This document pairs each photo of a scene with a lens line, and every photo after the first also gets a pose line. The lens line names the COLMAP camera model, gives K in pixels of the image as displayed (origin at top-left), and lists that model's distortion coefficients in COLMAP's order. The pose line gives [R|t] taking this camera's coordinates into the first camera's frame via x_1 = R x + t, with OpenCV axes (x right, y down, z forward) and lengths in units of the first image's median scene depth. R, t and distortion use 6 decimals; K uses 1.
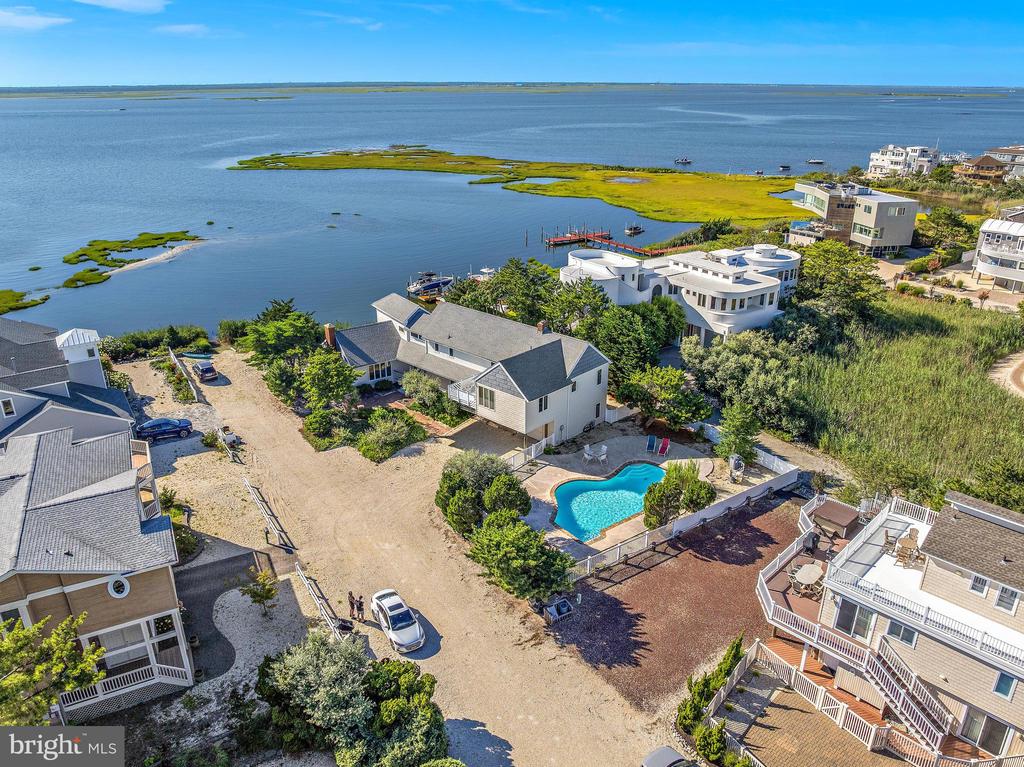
lens RADIAL K [[729.5, 0, 515.2], [0, 729.5, 378.6], [0, 0, 1]] dist [-0.043080, 0.006494]
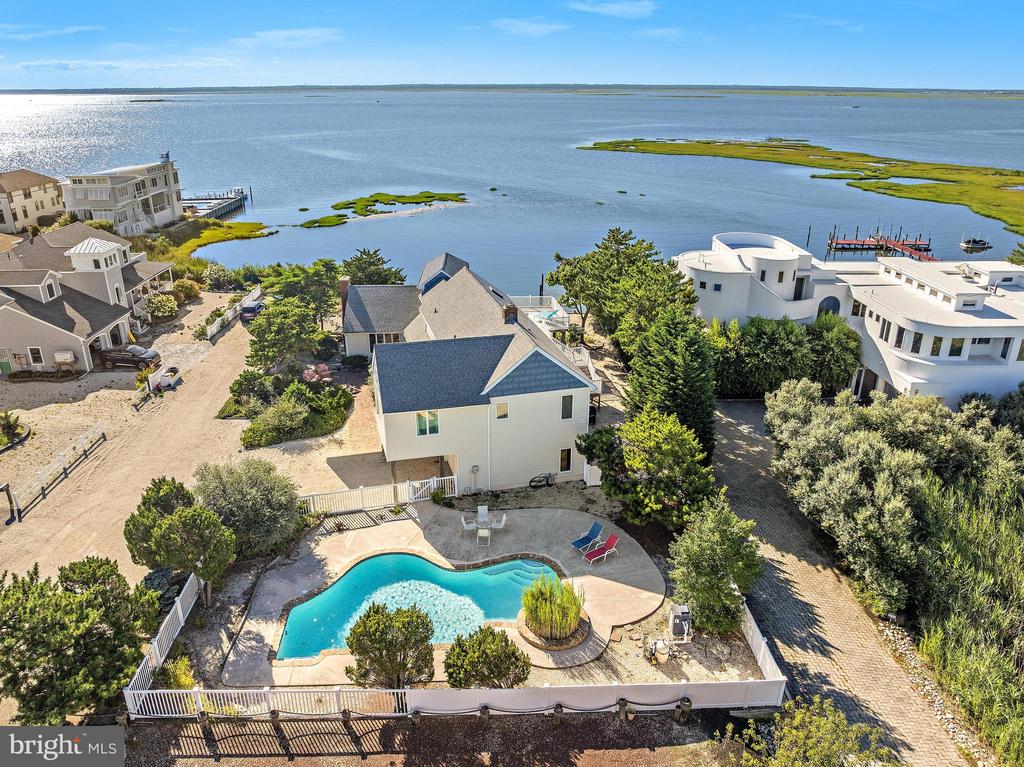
lens RADIAL K [[729.5, 0, 515.2], [0, 729.5, 378.6], [0, 0, 1]] dist [-0.043080, 0.006494]
pose [[0.846804, 0.201660, -0.492195, 0.369303], [-0.203689, 0.977750, 0.050159, -0.046780], [0.491359, 0.057780, 0.869039, 0.429278]]
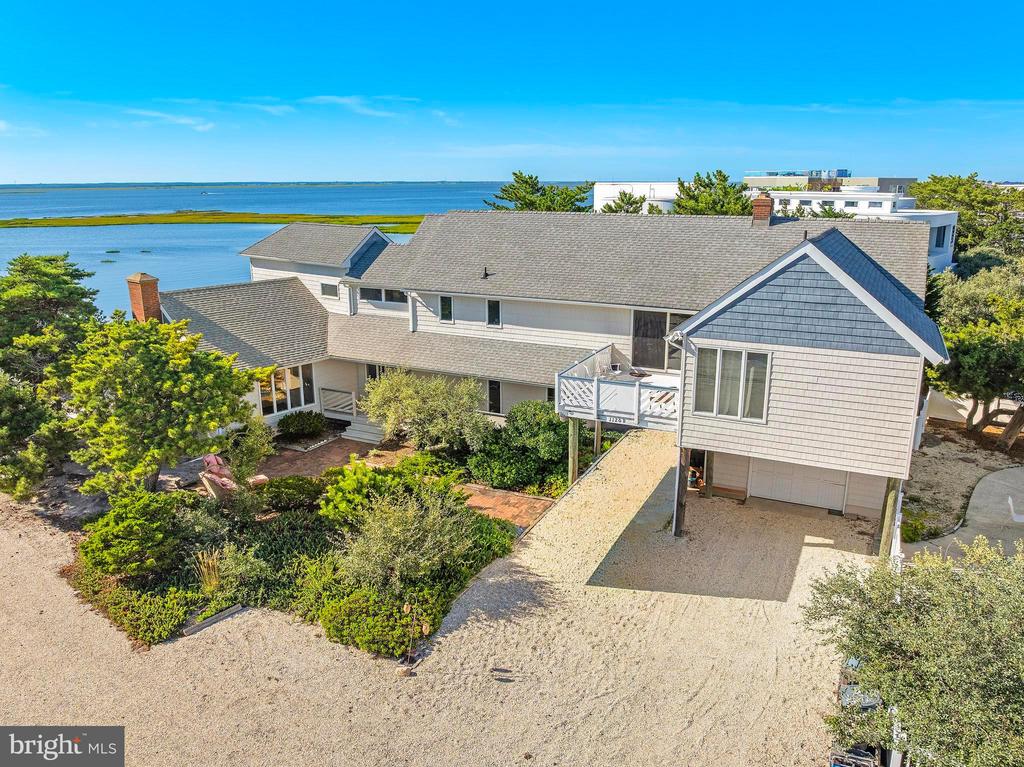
lens RADIAL K [[749.4, 0, 514.6], [0, 749.4, 381.7], [0, 0, 1]] dist [-0.038821, 0.003152]
pose [[0.962607, -0.071997, 0.261159, -0.193484], [0.104938, 0.987870, -0.114455, 0.047860], [-0.249751, 0.137580, 0.958486, 0.658924]]
